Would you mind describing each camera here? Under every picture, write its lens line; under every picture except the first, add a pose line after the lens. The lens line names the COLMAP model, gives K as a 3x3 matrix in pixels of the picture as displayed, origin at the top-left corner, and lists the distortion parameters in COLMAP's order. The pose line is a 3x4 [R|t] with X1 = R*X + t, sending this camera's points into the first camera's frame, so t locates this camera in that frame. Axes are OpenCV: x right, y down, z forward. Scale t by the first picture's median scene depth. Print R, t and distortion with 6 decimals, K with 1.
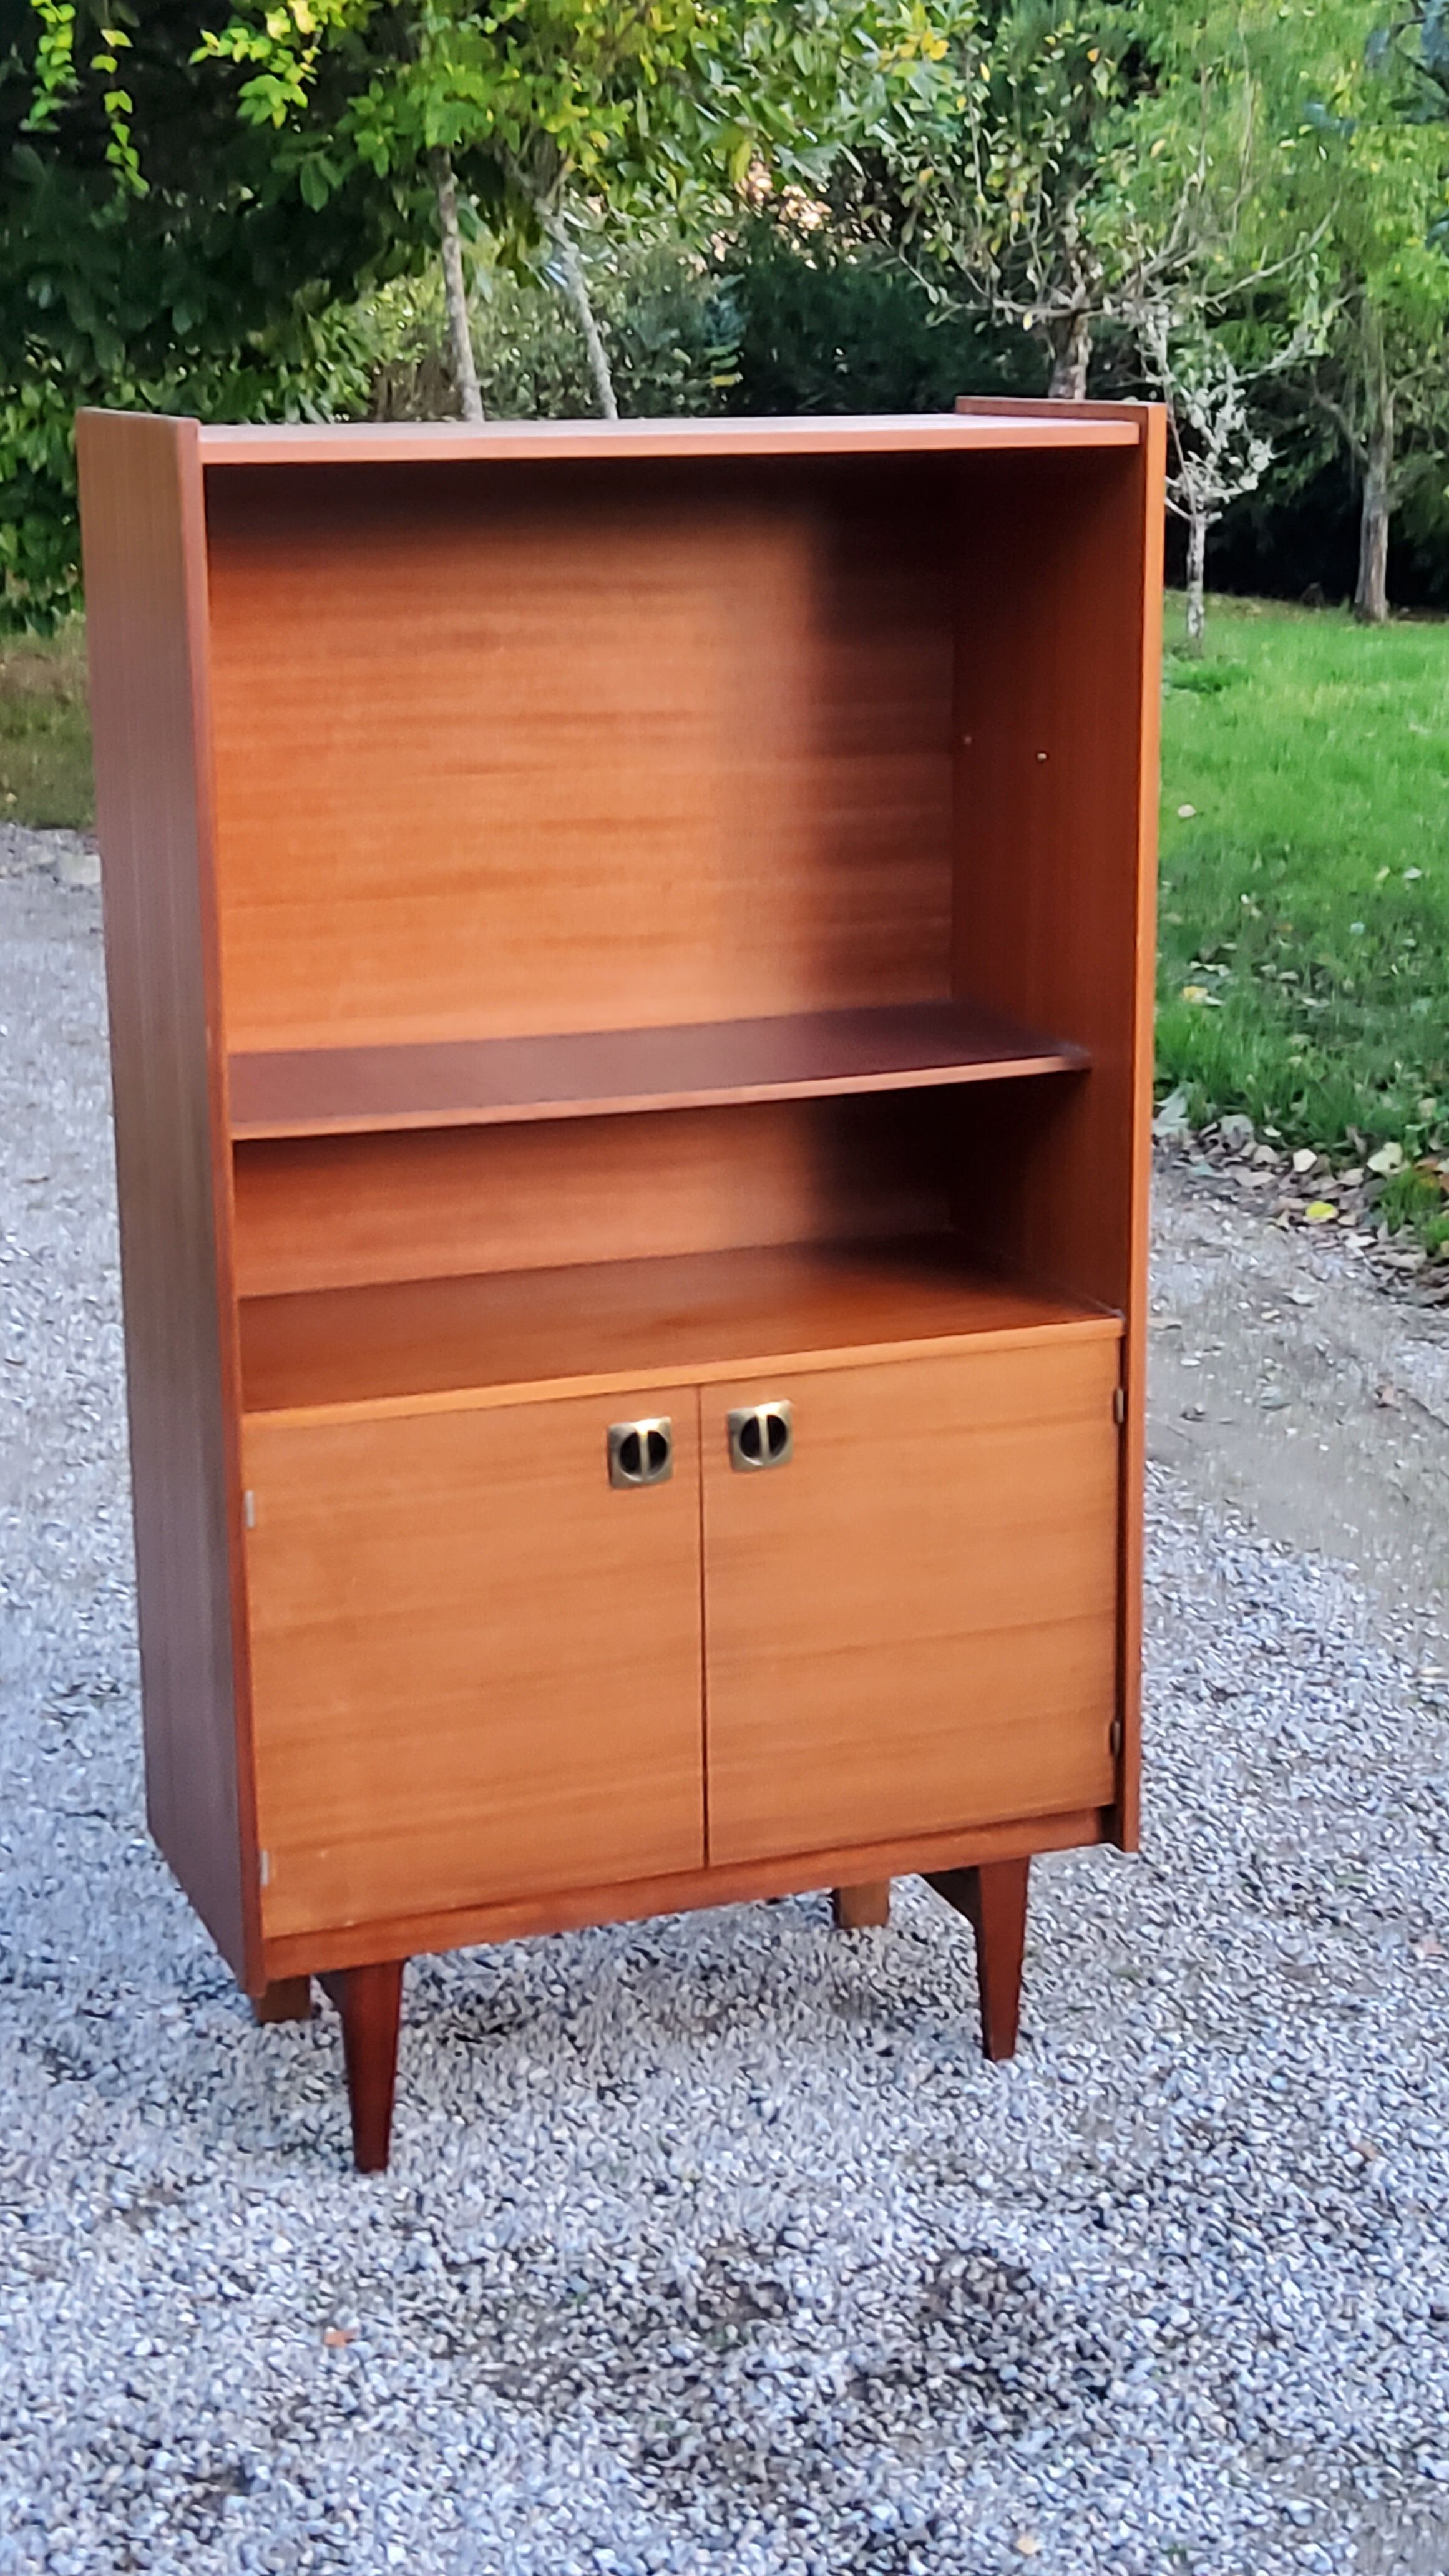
lens RADIAL K [[3801.2, 0, 736.3], [0, 3801.2, 1298.7], [0, 0, 1]] dist [0.191969, -0.659504]
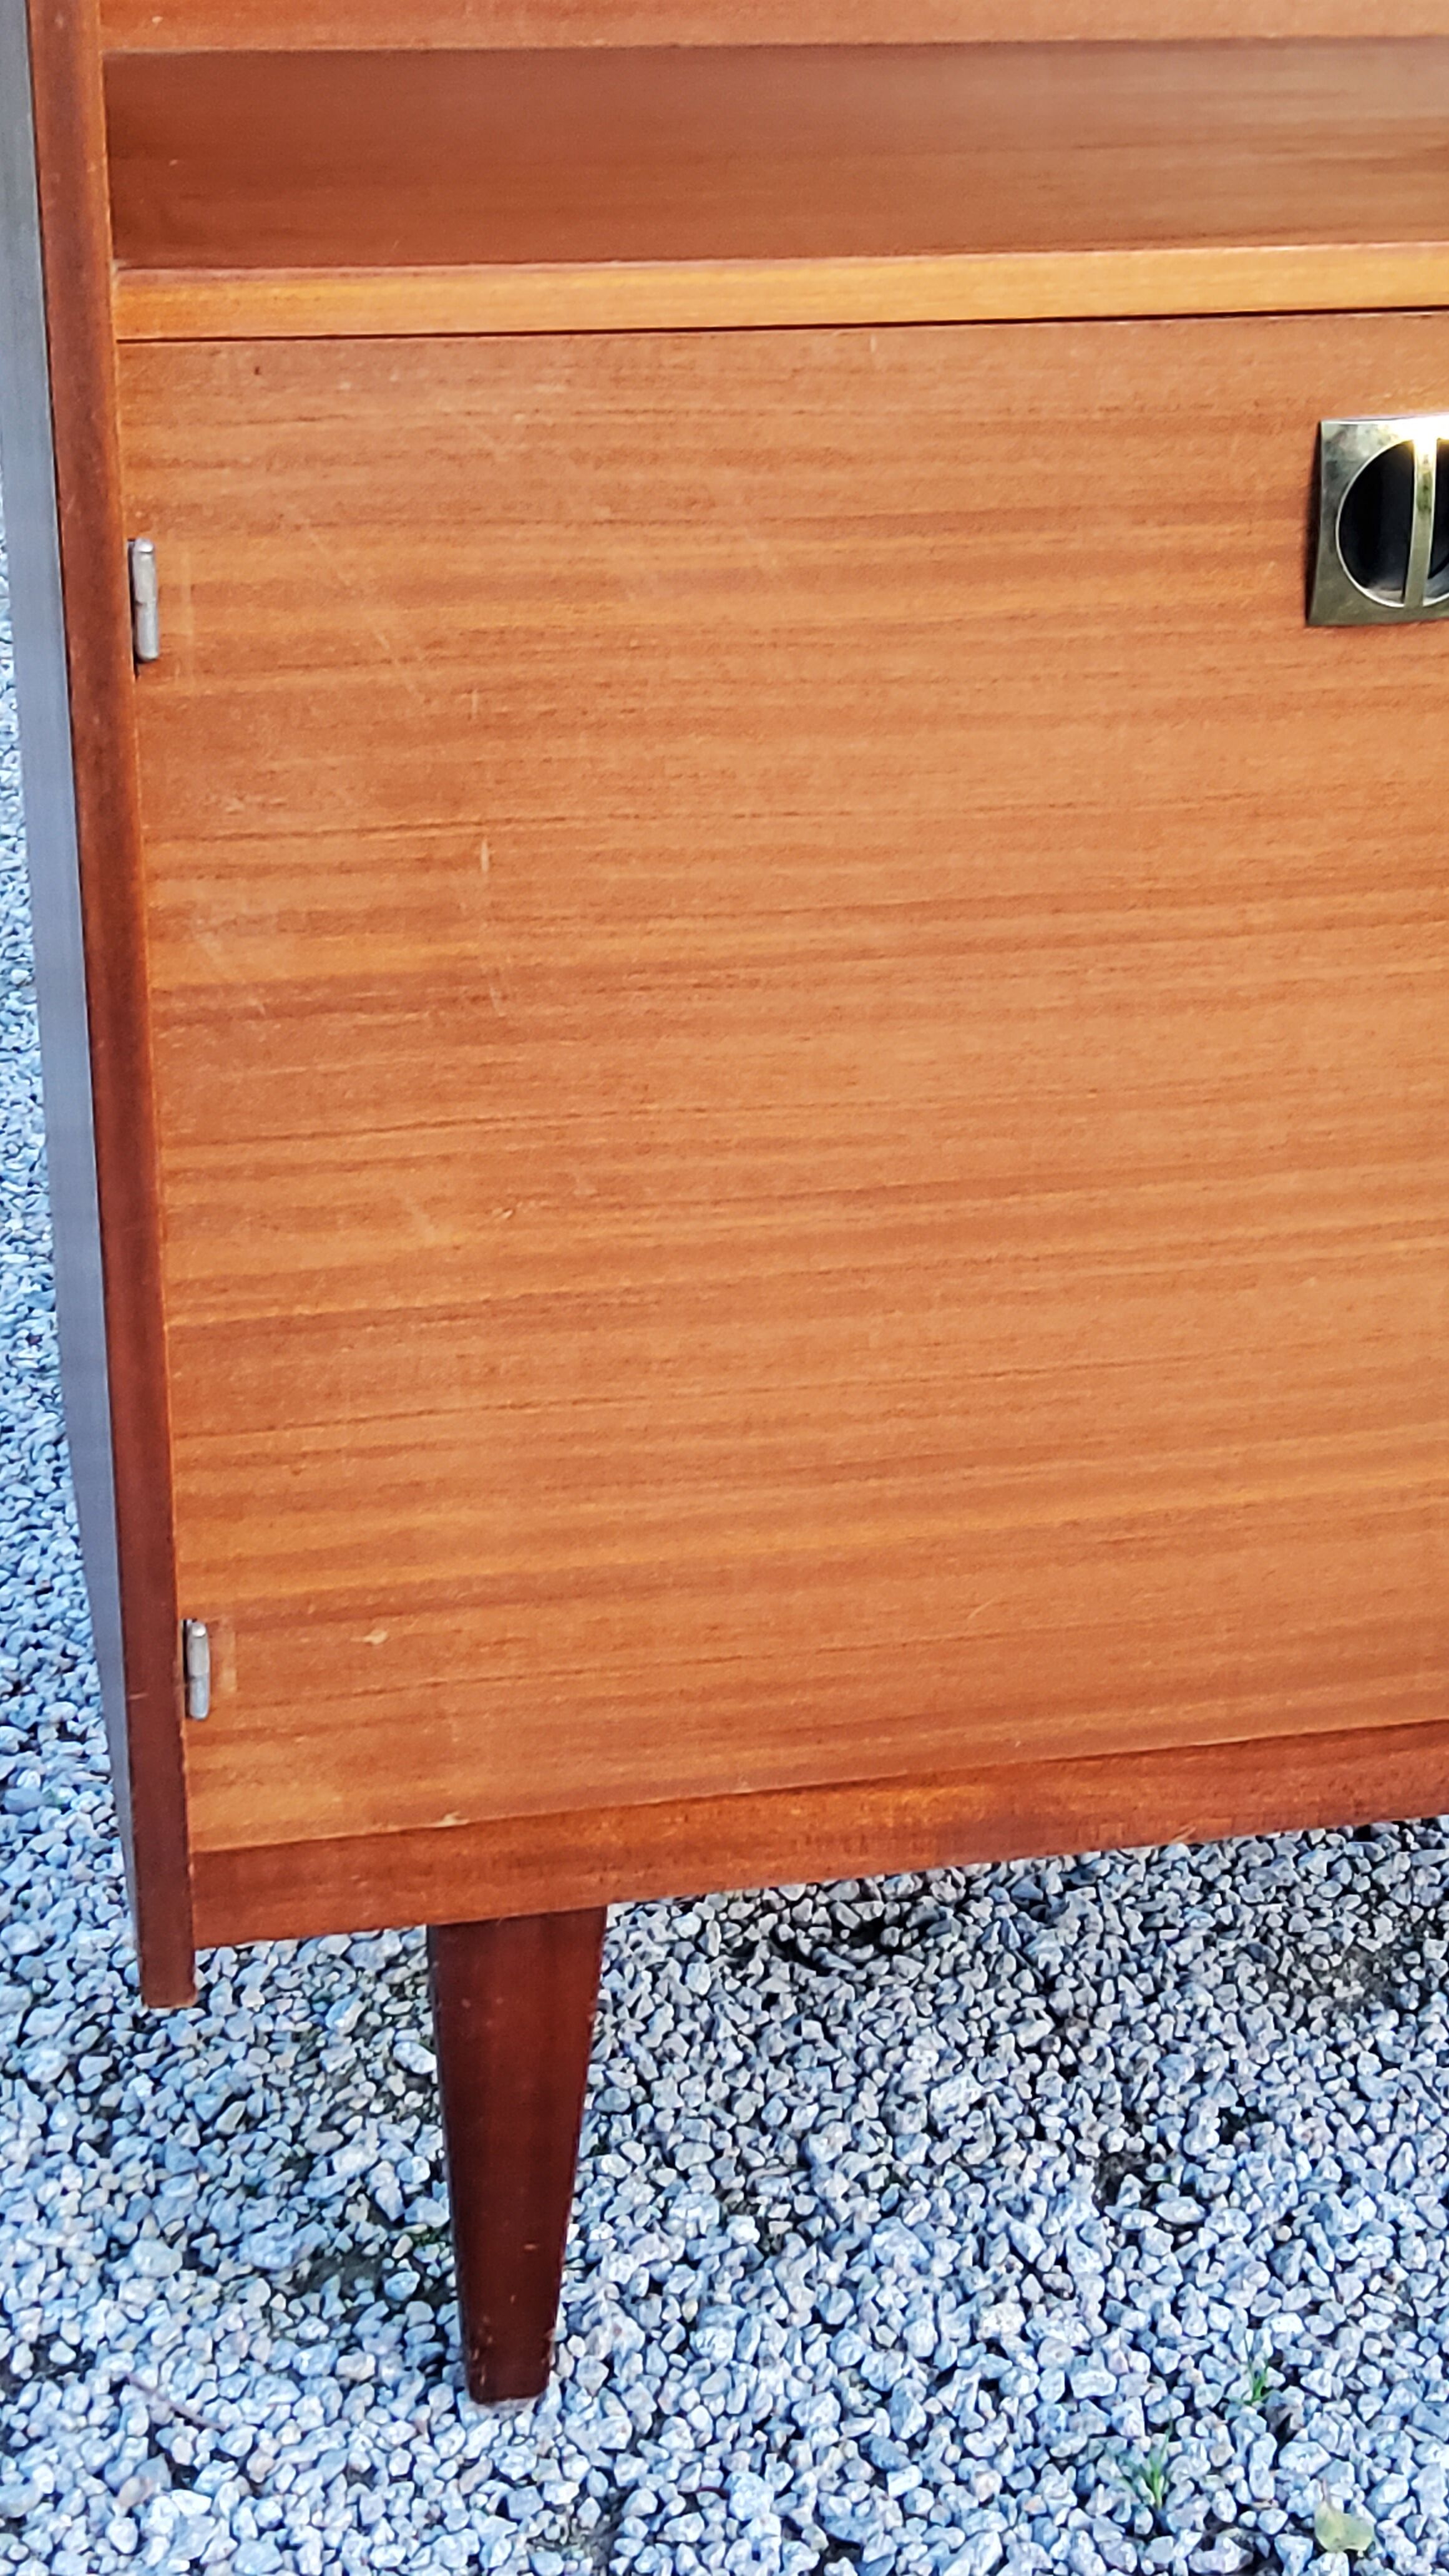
lens RADIAL K [[3801.2, 0, 736.3], [0, 3801.2, 1298.7], [0, 0, 1]] dist [0.191969, -0.659504]
pose [[0.988939, 0.089009, -0.118646, -0.036498], [-0.064824, 0.978854, 0.194017, 0.045104], [0.133407, -0.184180, 0.973797, 0.658675]]
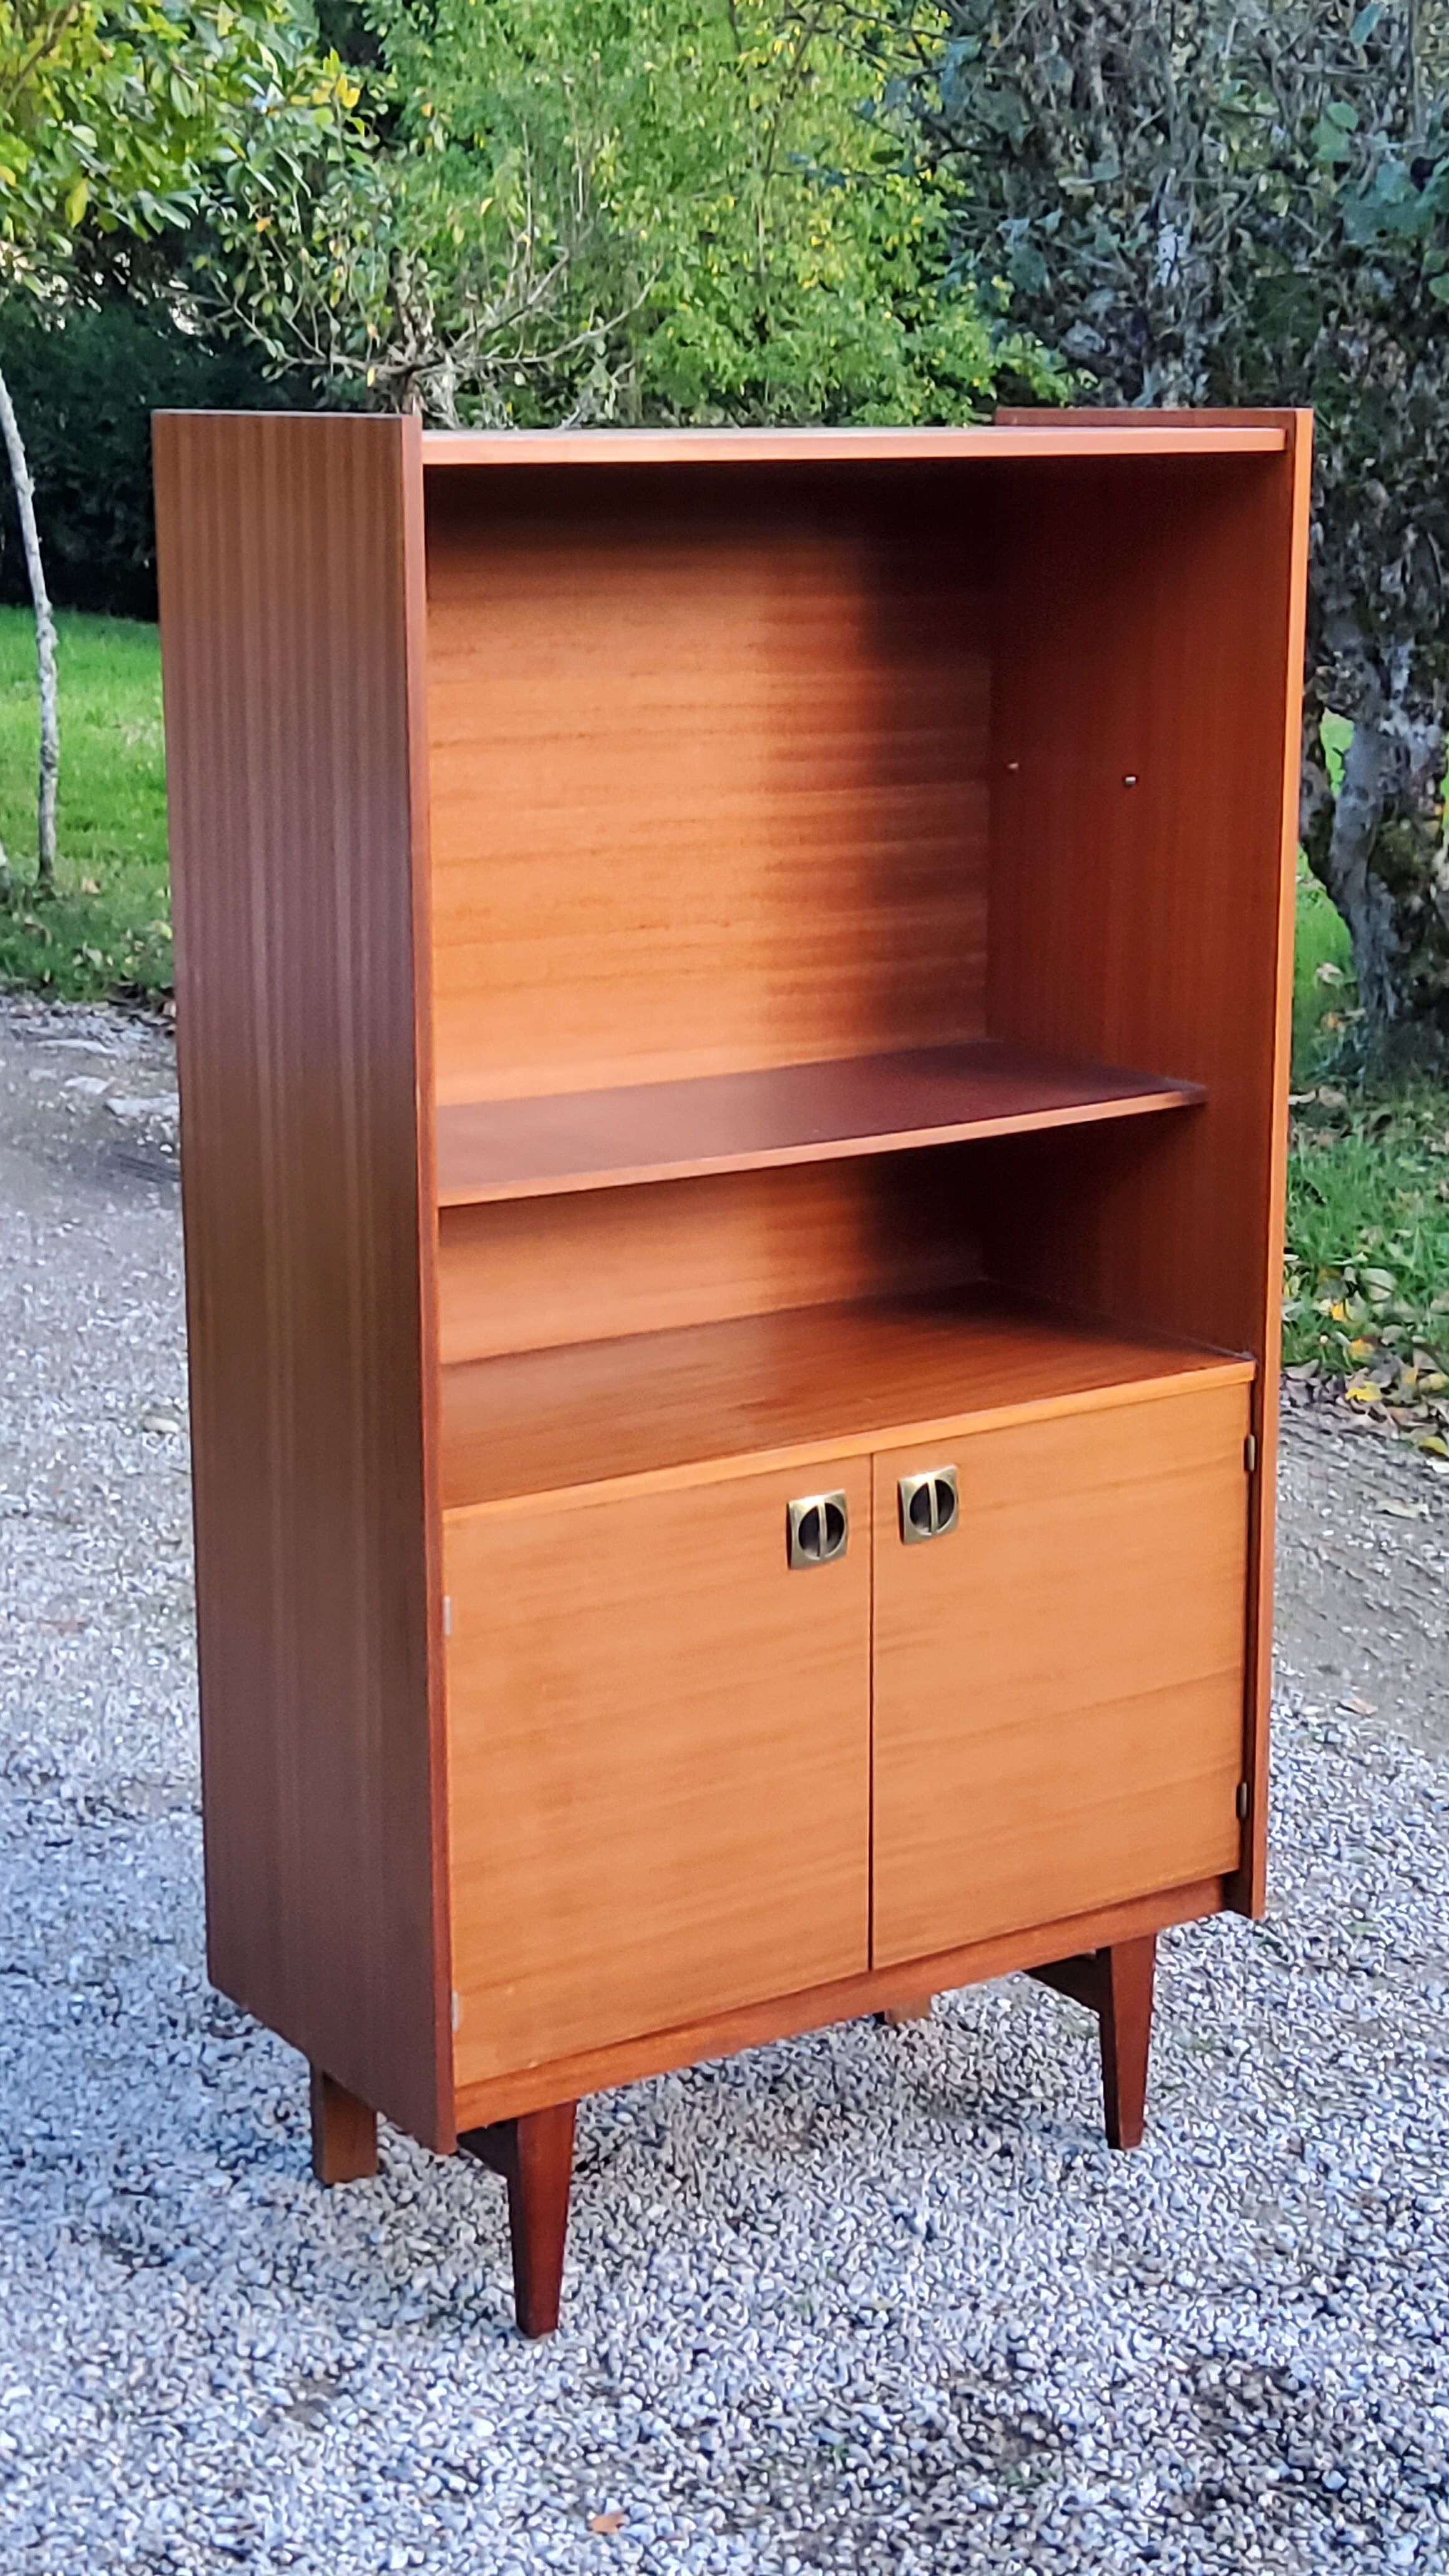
lens RADIAL K [[3801.2, 0, 736.3], [0, 3801.2, 1298.7], [0, 0, 1]] dist [0.191969, -0.659504]
pose [[0.974550, -0.045510, 0.219500, -0.241981], [0.049624, 0.998680, -0.013263, -0.004433], [-0.218607, 0.023818, 0.975522, 0.093485]]
